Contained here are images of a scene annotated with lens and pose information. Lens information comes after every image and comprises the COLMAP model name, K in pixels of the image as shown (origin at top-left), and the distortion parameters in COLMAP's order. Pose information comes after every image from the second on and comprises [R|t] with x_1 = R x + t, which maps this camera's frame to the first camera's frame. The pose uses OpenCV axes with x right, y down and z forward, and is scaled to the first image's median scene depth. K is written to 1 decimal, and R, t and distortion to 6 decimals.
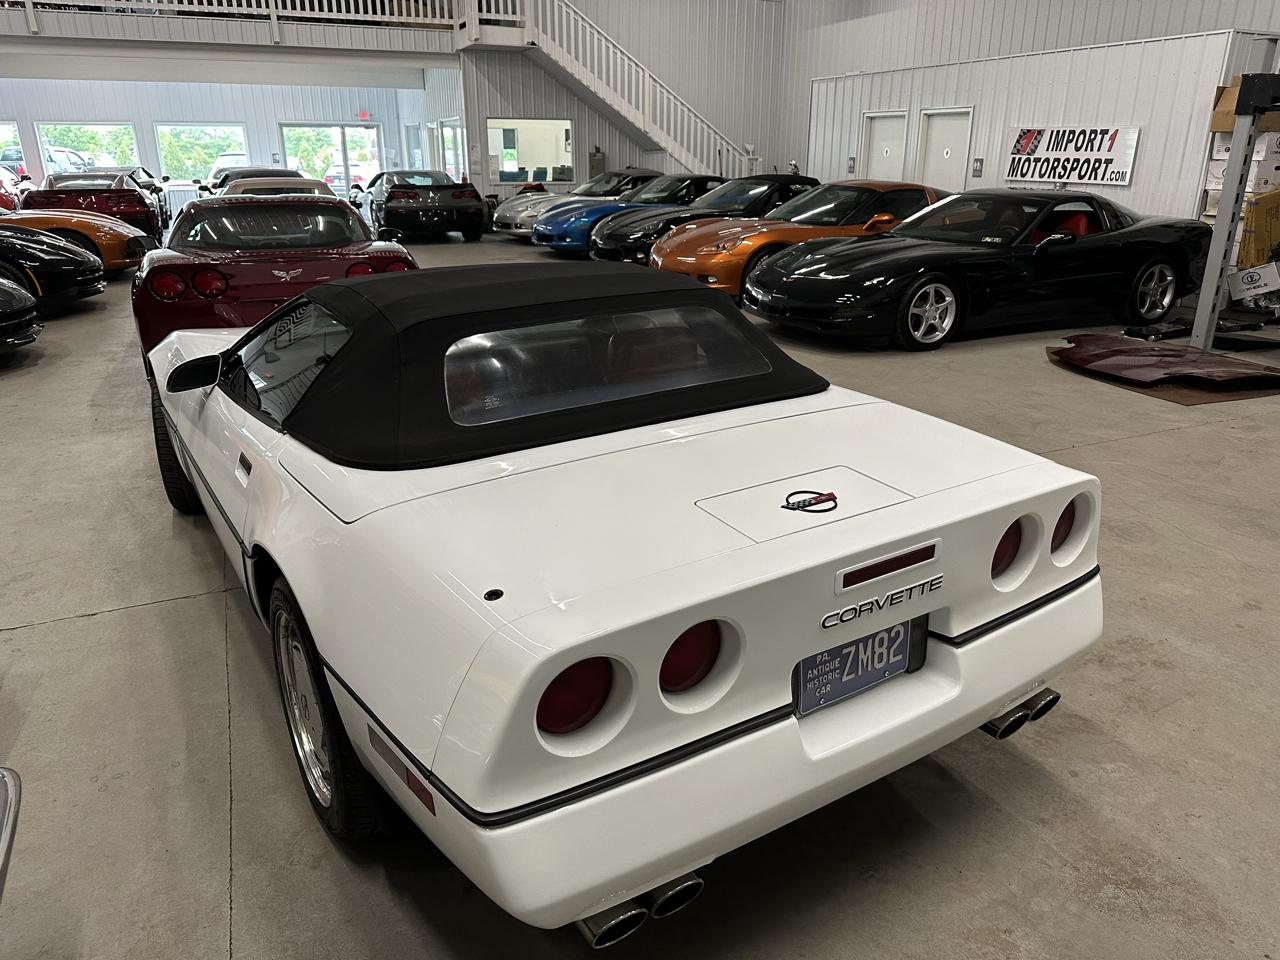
lens RADIAL K [[909.4, 0, 641.1], [0, 909.4, 487.8], [0, 0, 1]] dist [0.077830, -0.108940]
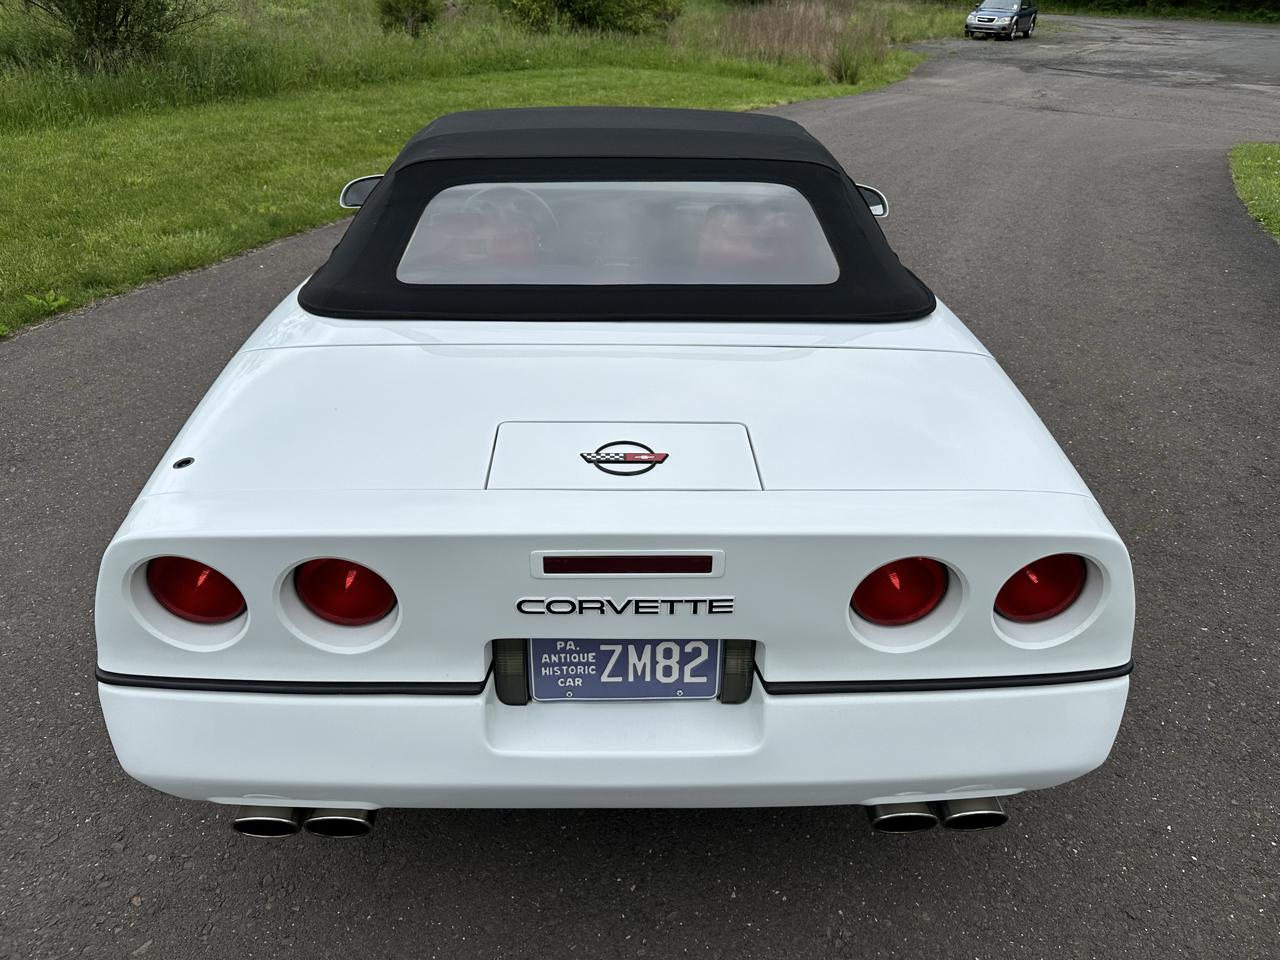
lens RADIAL K [[928.7, 0, 635.3], [0, 928.7, 482.0], [0, 0, 1]] dist [0.028501, -0.071823]
pose [[0.852507, 0.272965, -0.445782, 0.558744], [-0.201990, 0.958603, 0.200698, -0.127386], [0.482111, -0.081053, 0.872353, 0.306466]]
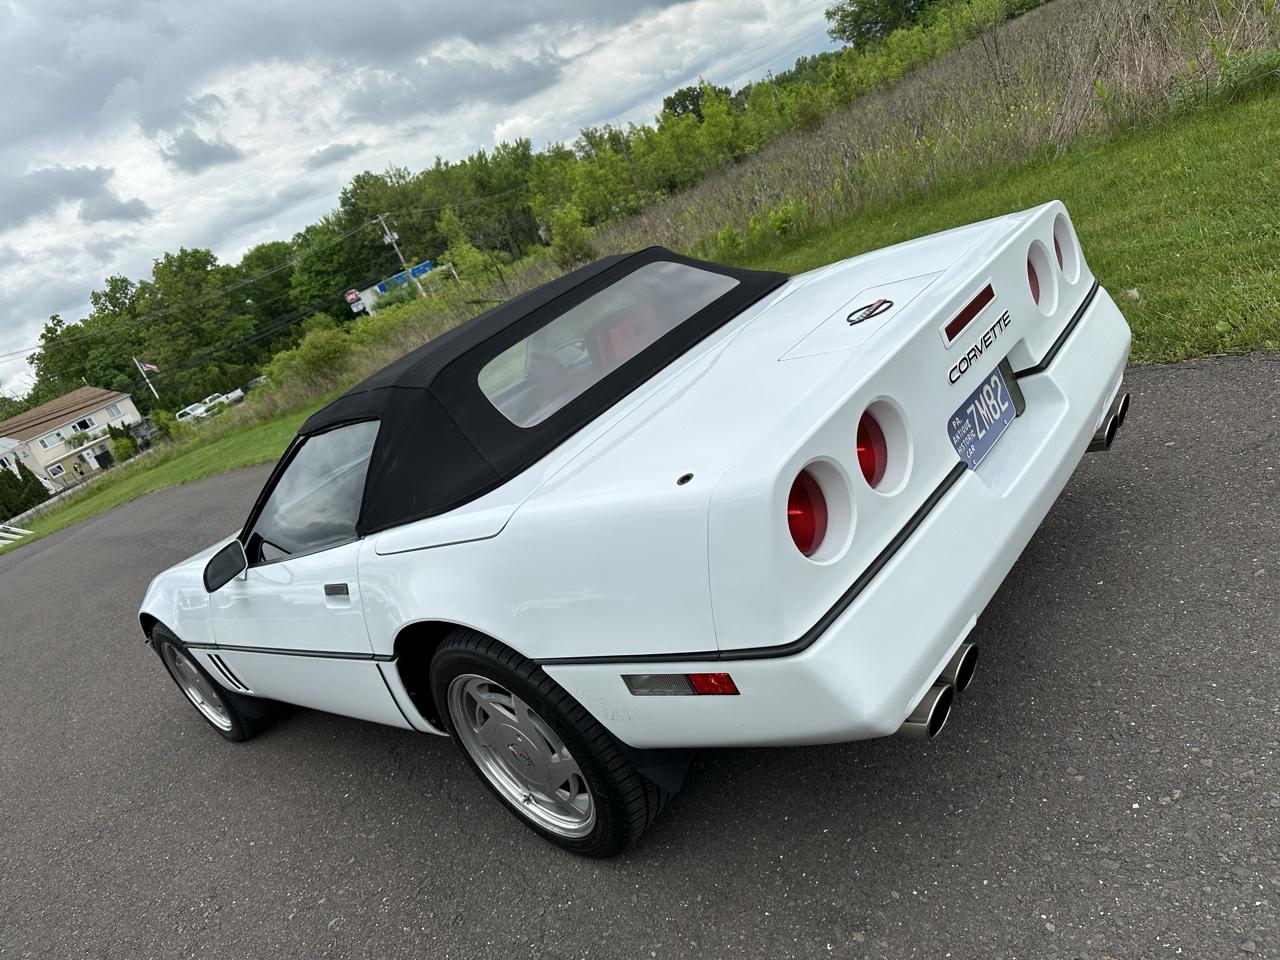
lens RADIAL K [[912.9, 0, 646.8], [0, 912.9, 479.5], [0, 0, 1]] dist [0.007525, -0.008162]
pose [[0.873382, -0.471065, 0.123703, -0.272618], [0.481865, 0.872686, -0.078897, 0.148034], [-0.070788, 0.128515, 0.989178, -0.025383]]
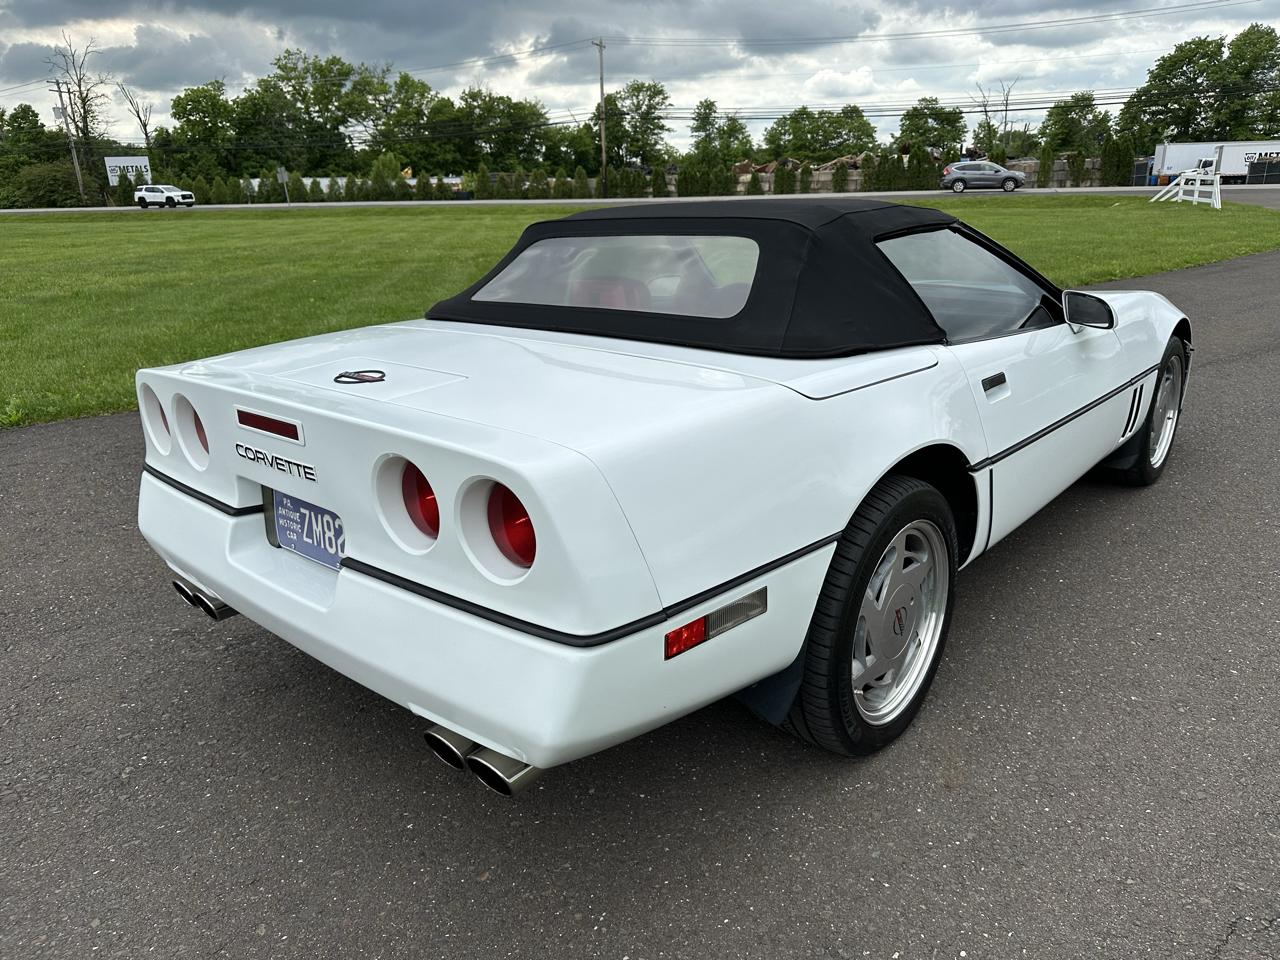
lens RADIAL K [[908.3, 0, 647.9], [0, 908.3, 482.9], [0, 0, 1]] dist [0.017788, -0.018304]
pose [[0.282402, 0.288947, -0.914745, 1.264896], [-0.314060, 0.928857, 0.196447, -0.179989], [0.906430, 0.231808, 0.353057, 0.963320]]
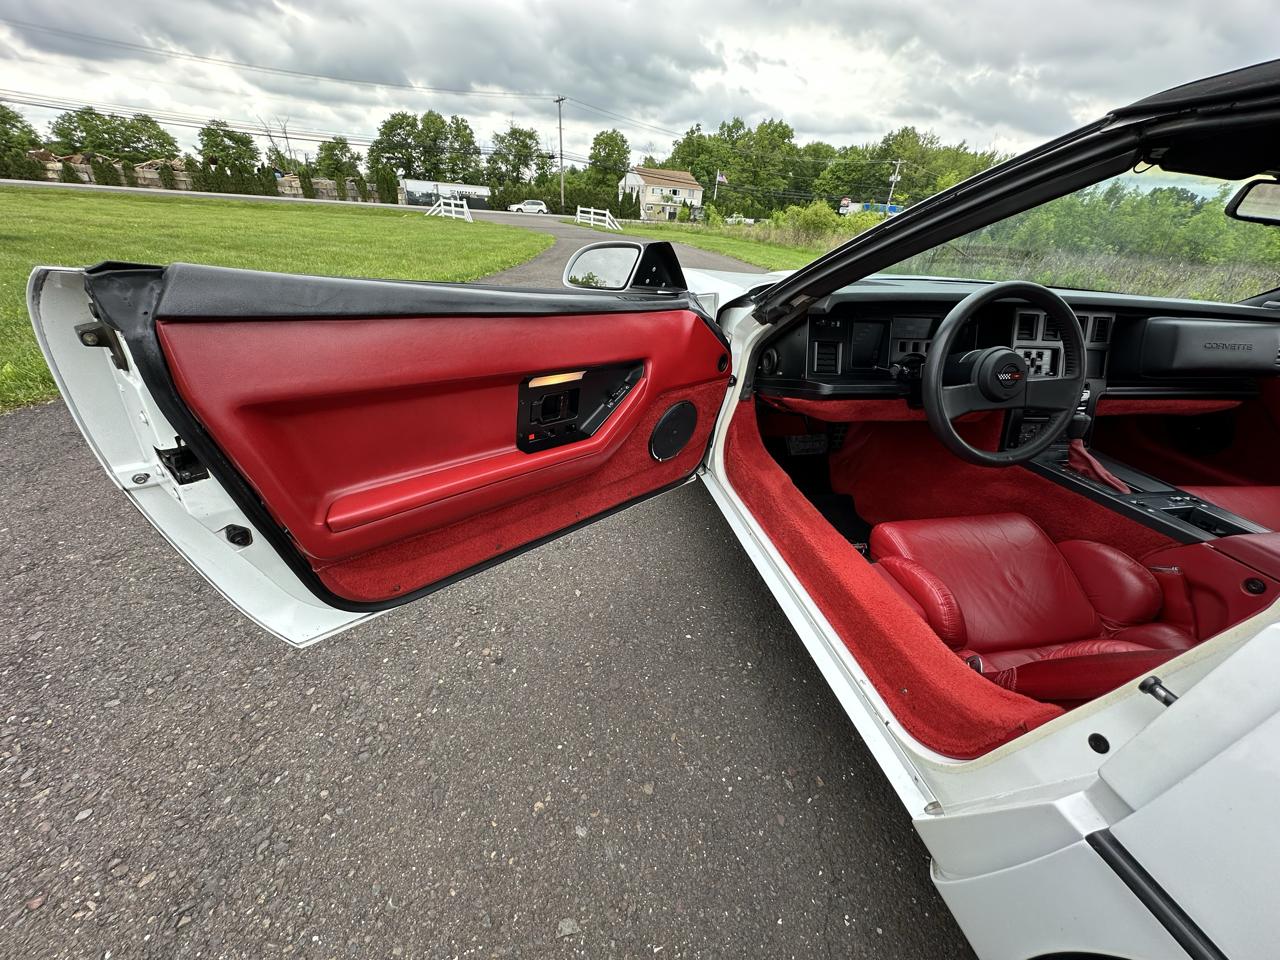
lens RADIAL K [[513.6, 0, 640.0], [0, 513.6, 480.8], [0, 0, 1]] dist [-0.000684, 0.000828]
pose [[0.923121, 0.221446, -0.314338, -0.703529], [-0.186841, 0.972840, 0.136652, -0.054212], [0.336062, -0.067415, 0.939424, 1.048932]]
